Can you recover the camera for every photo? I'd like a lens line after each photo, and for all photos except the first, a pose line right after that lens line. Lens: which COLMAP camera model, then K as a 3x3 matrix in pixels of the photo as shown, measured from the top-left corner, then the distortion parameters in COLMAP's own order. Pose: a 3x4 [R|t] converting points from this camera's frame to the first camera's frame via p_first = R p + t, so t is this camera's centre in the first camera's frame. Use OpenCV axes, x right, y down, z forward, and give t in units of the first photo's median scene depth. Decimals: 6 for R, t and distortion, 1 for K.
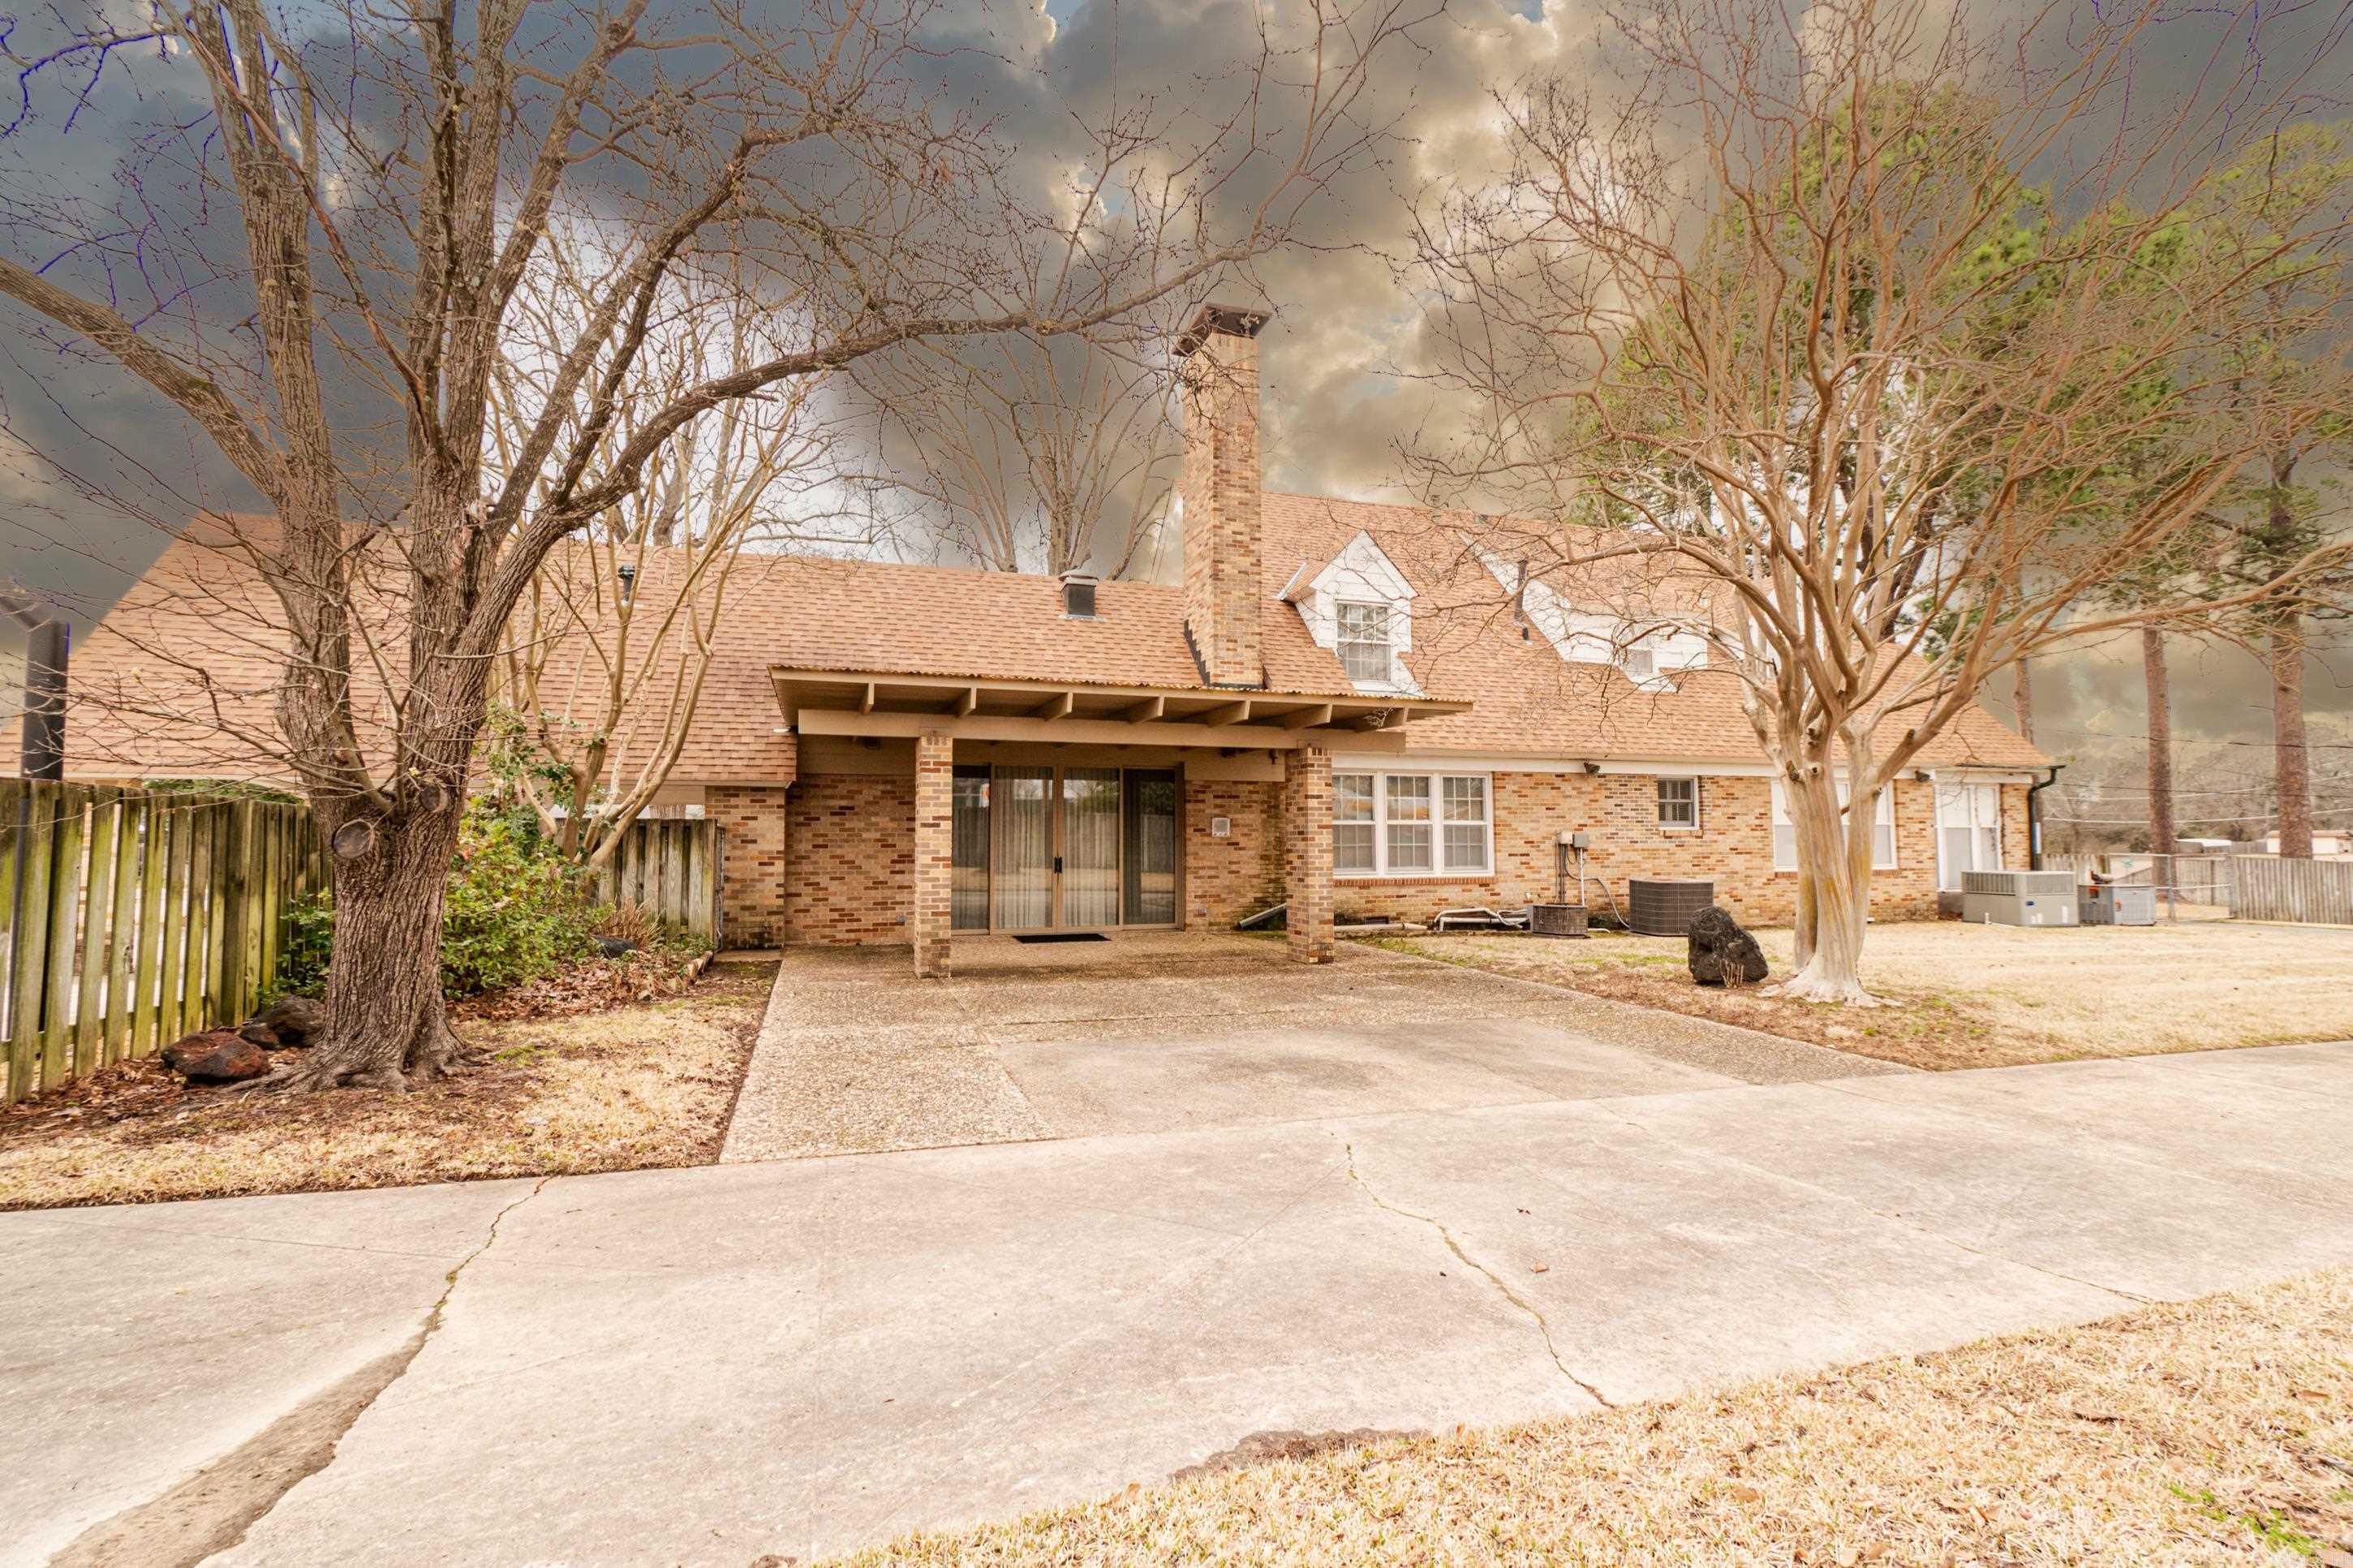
lens RADIAL K [[1036.5, 0, 1176.5], [0, 1036.5, 784.0], [0, 0, 1]] dist [0.000021, -0.000432]
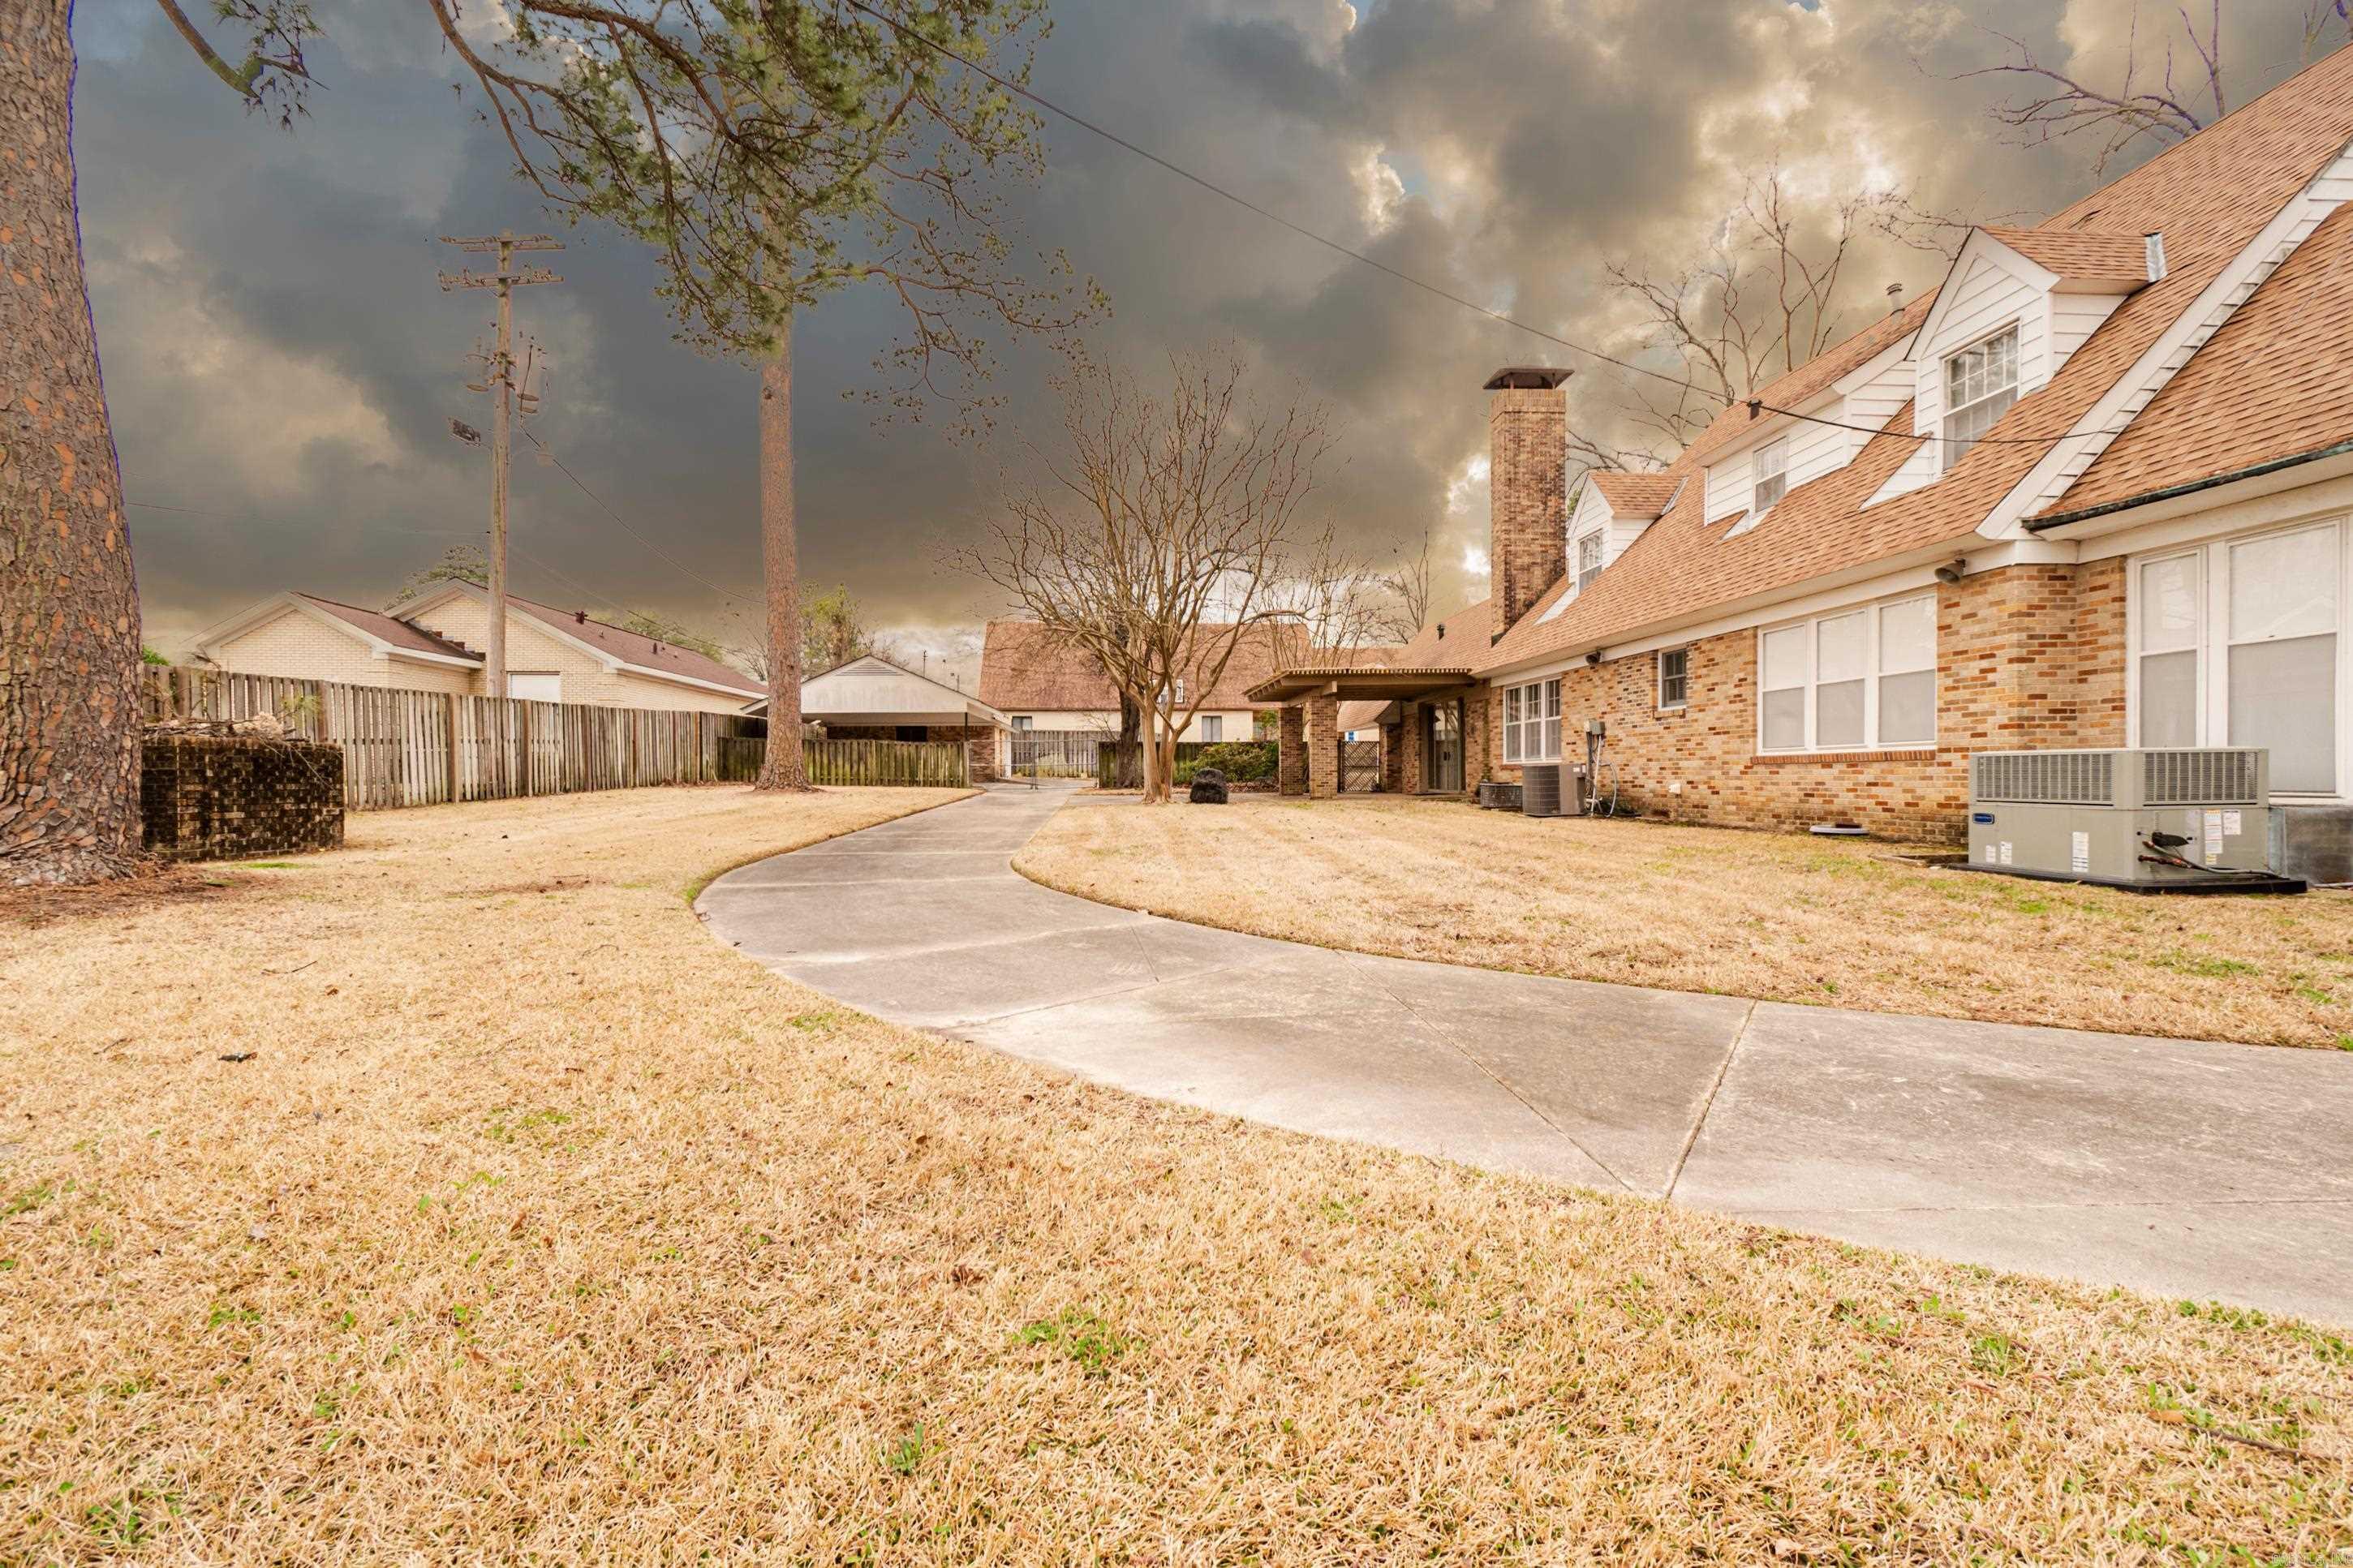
lens RADIAL K [[1036.5, 0, 1176.5], [0, 1036.5, 784.0], [0, 0, 1]] dist [0.000021, -0.000432]
pose [[-0.242583, 0.012619, -0.970049, 1.436259], [0.062657, 0.998032, -0.002685, 0.083107], [0.968105, -0.061431, -0.242896, 0.805987]]
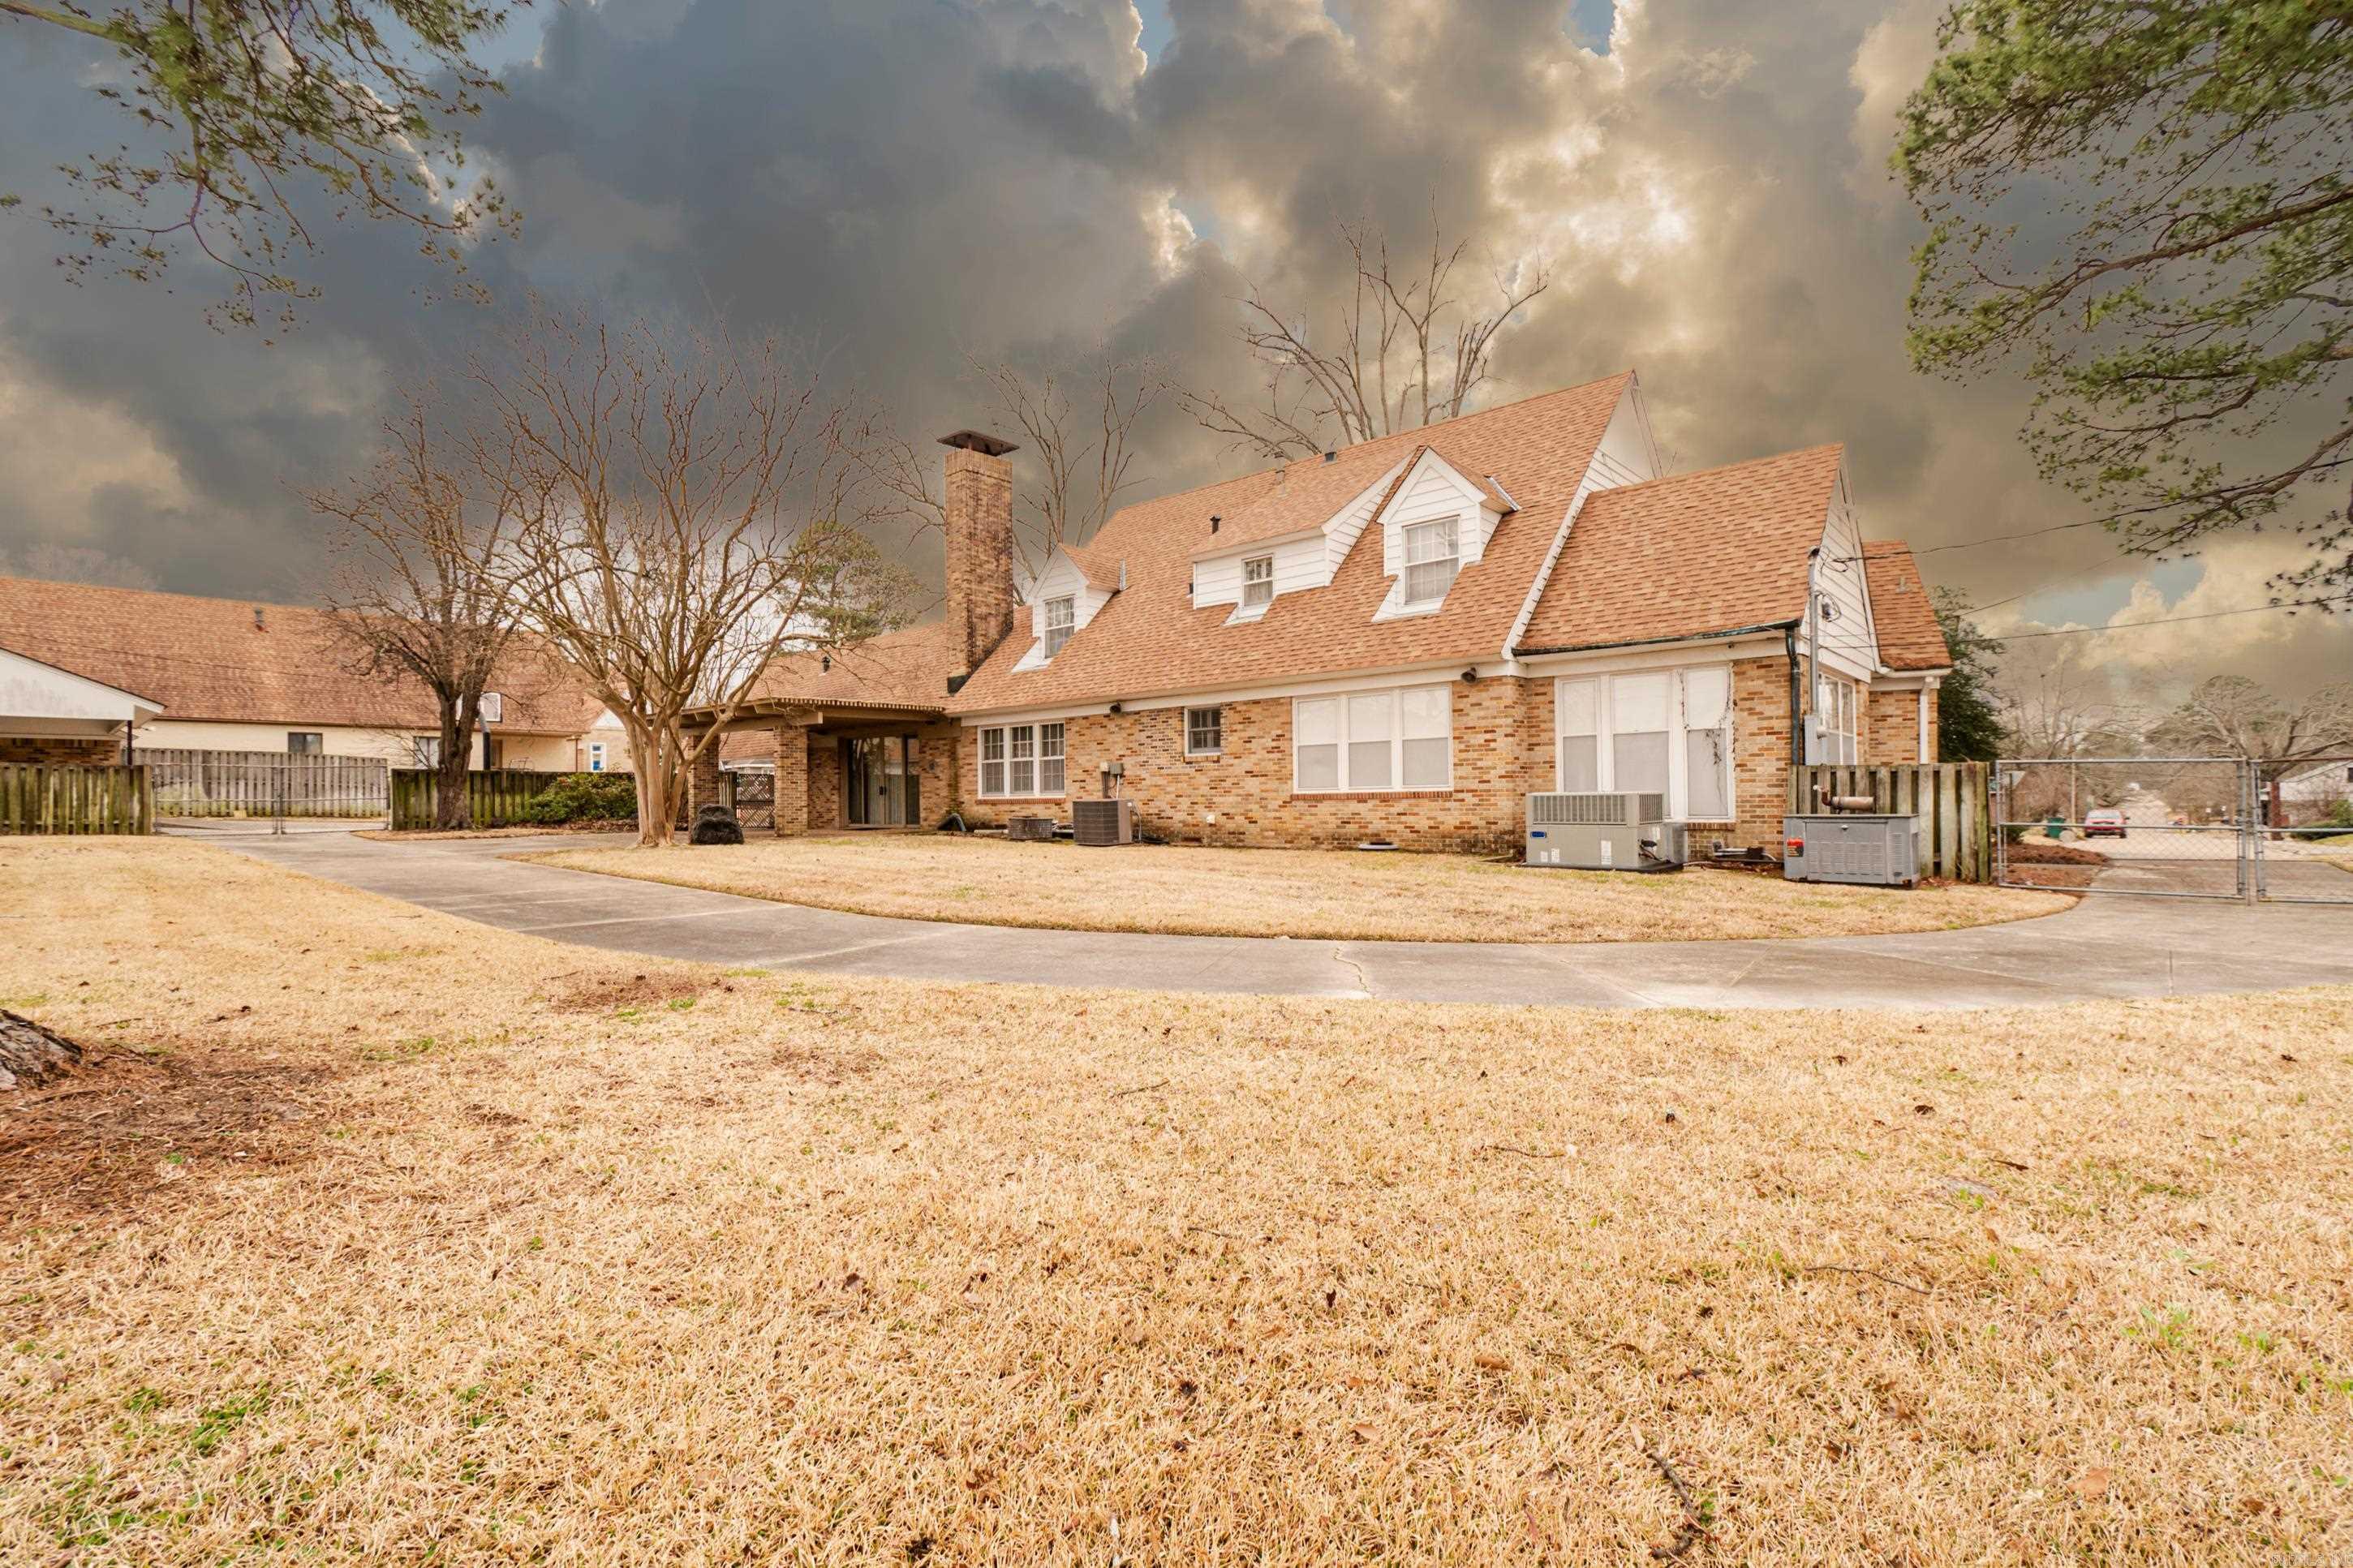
lens RADIAL K [[1036.5, 0, 1176.5], [0, 1036.5, 784.0], [0, 0, 1]] dist [0.000021, -0.000432]
pose [[0.513785, -0.016420, -0.857762, 1.401303], [0.059006, 0.998126, 0.016236, 0.054704], [0.855887, -0.058955, 0.513791, 0.420067]]
